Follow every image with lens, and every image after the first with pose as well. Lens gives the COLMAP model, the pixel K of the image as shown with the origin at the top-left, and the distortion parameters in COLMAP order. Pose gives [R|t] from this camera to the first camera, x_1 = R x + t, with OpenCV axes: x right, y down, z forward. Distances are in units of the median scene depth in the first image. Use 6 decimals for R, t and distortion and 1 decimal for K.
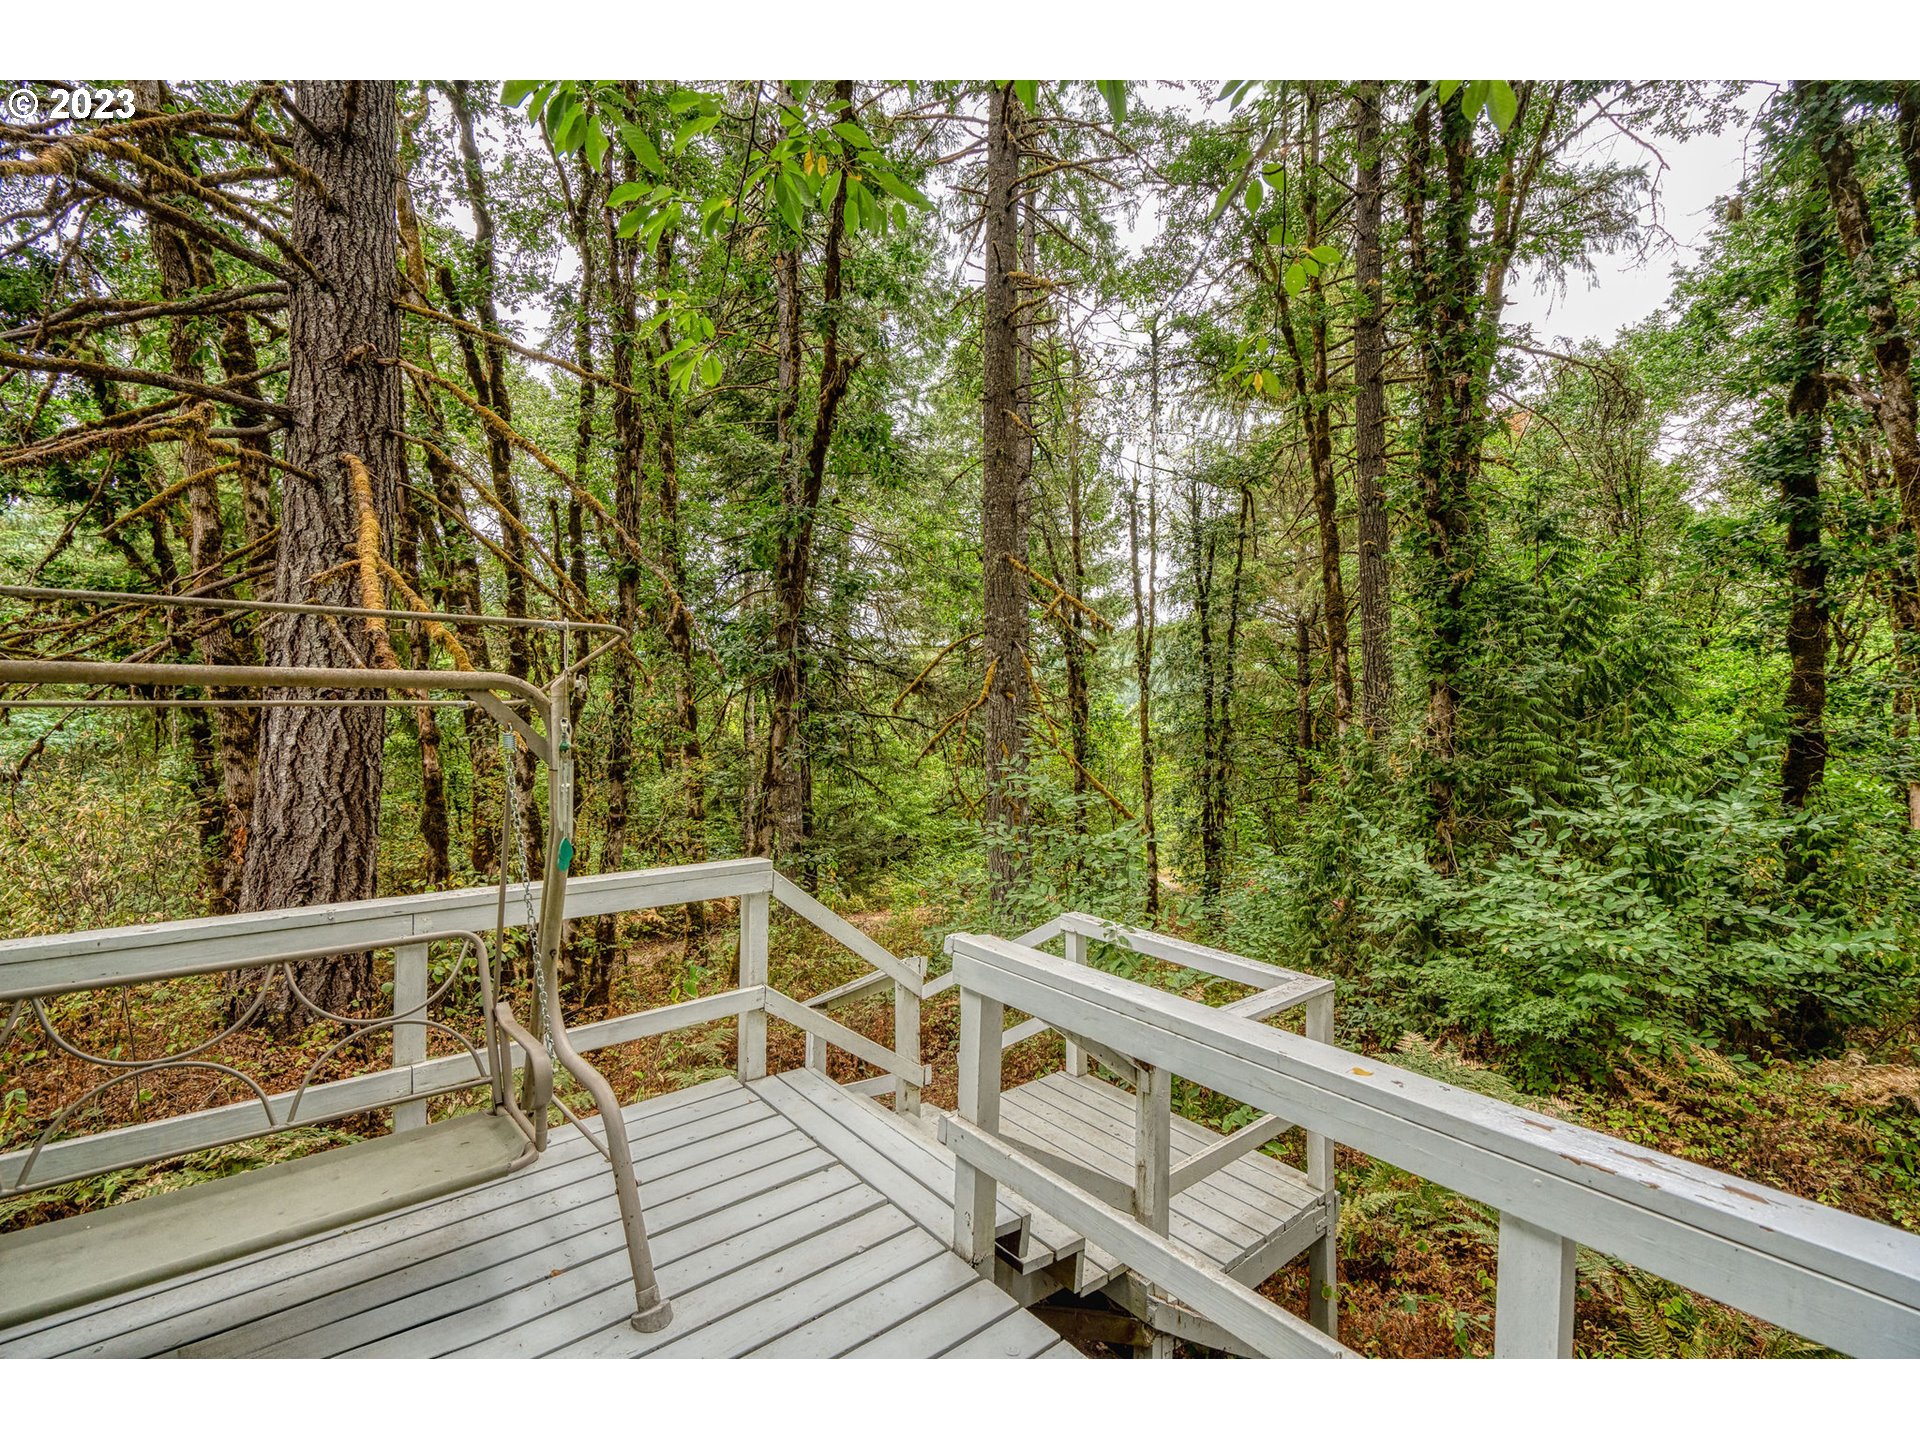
lens RADIAL K [[871.8, 0, 960.0], [0, 871.8, 720.0], [0, 0, 1]] dist [-0.021485, 0.000043]
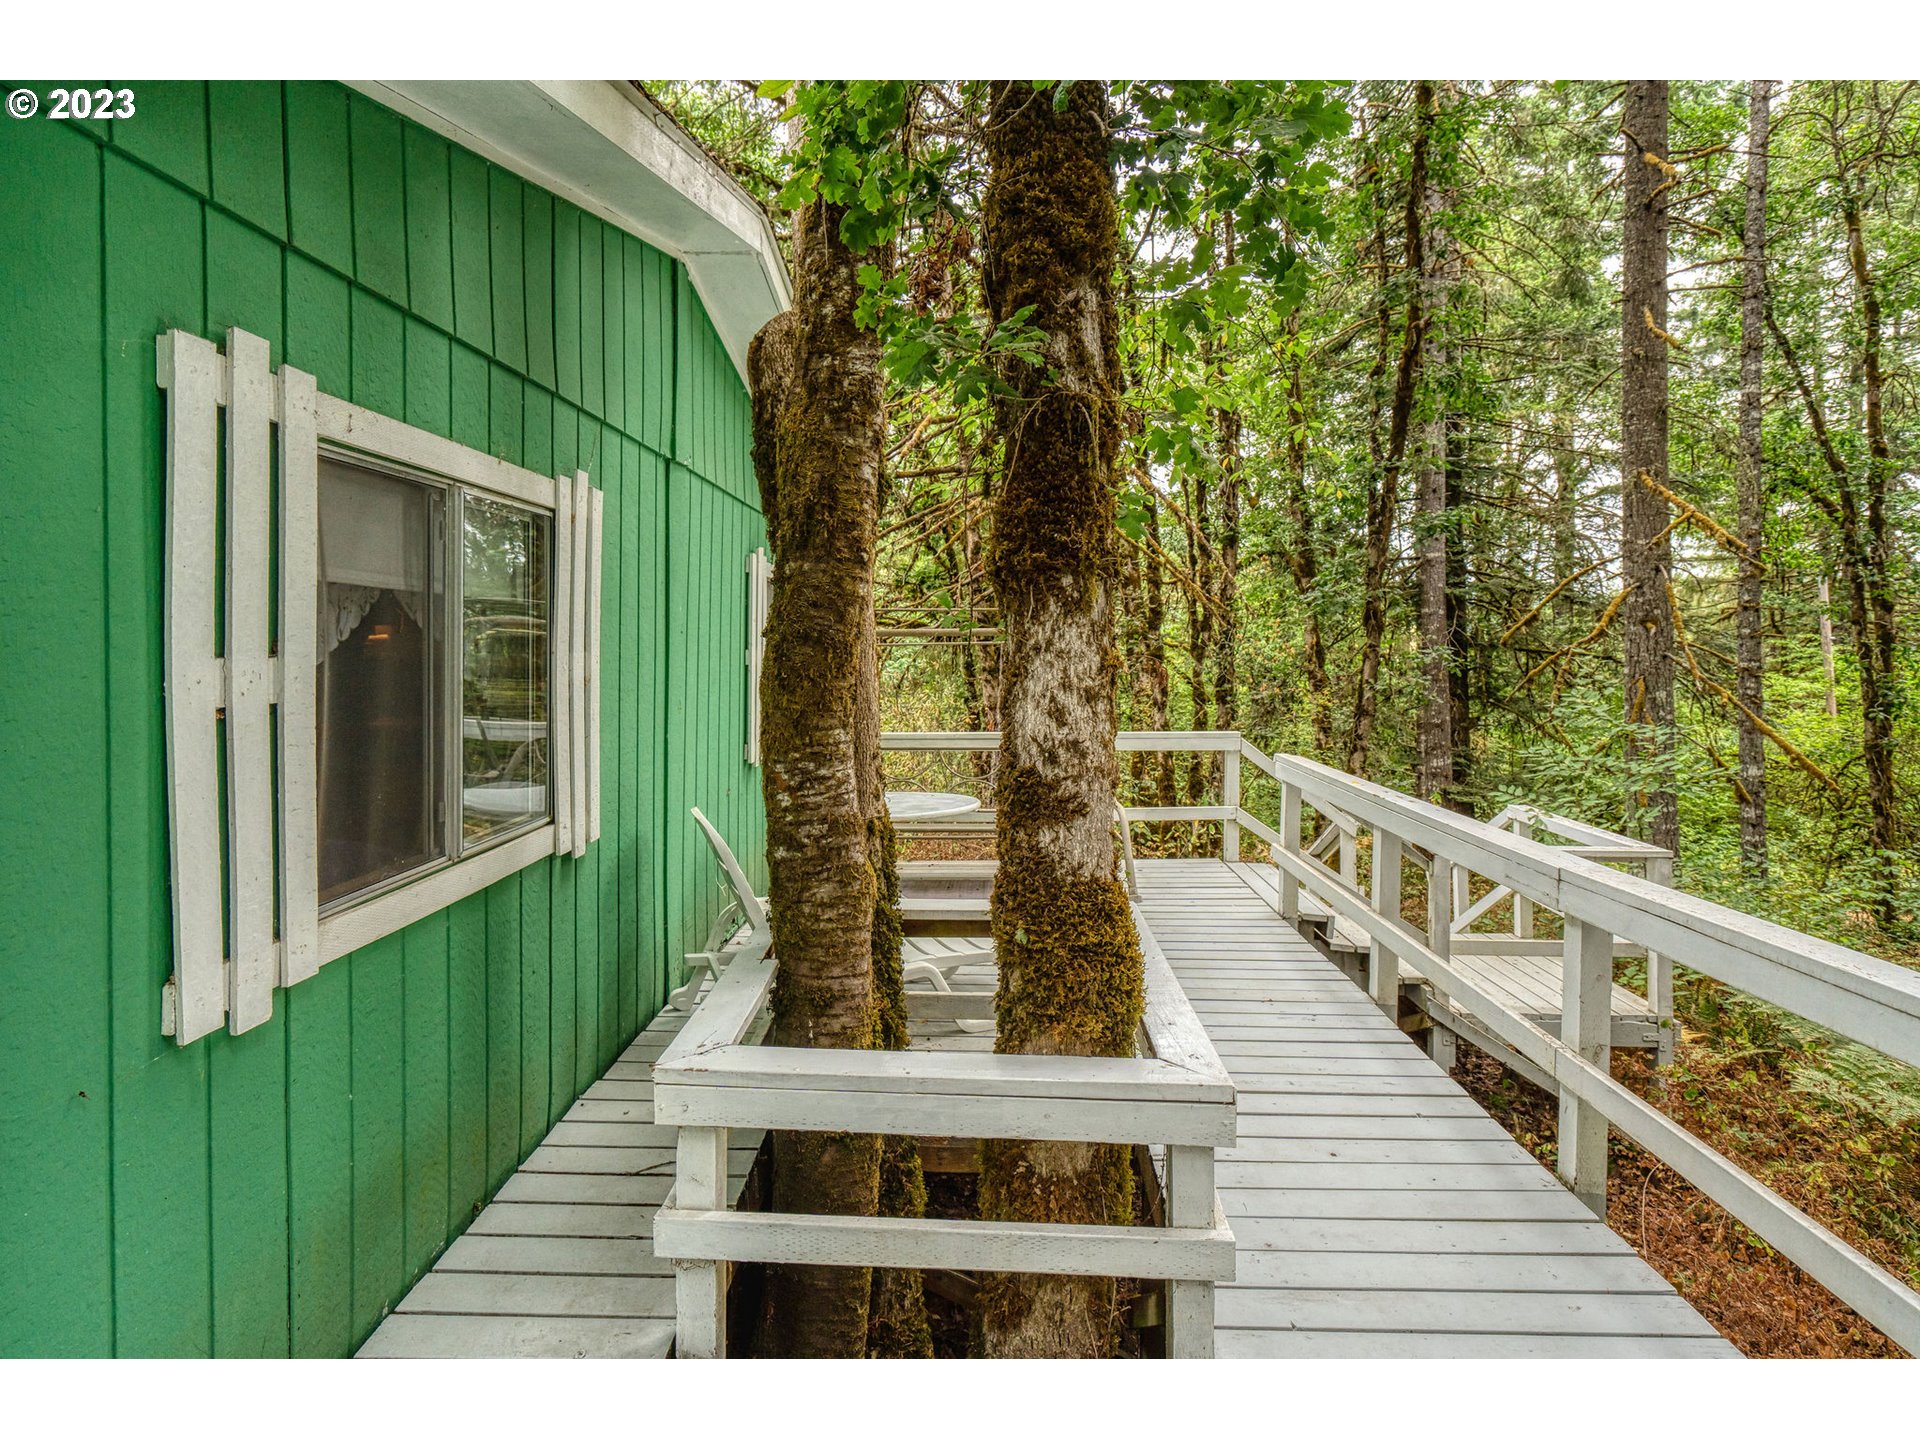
lens RADIAL K [[968.5, 0, 958.1], [0, 968.5, 775.5], [0, 0, 1]] dist [0.001613, 0.000492]
pose [[0.745816, 0.067915, -0.662681, 0.319421], [0.002574, 0.994488, 0.104816, 0.029796], [0.666147, -0.079879, 0.741531, -0.383823]]
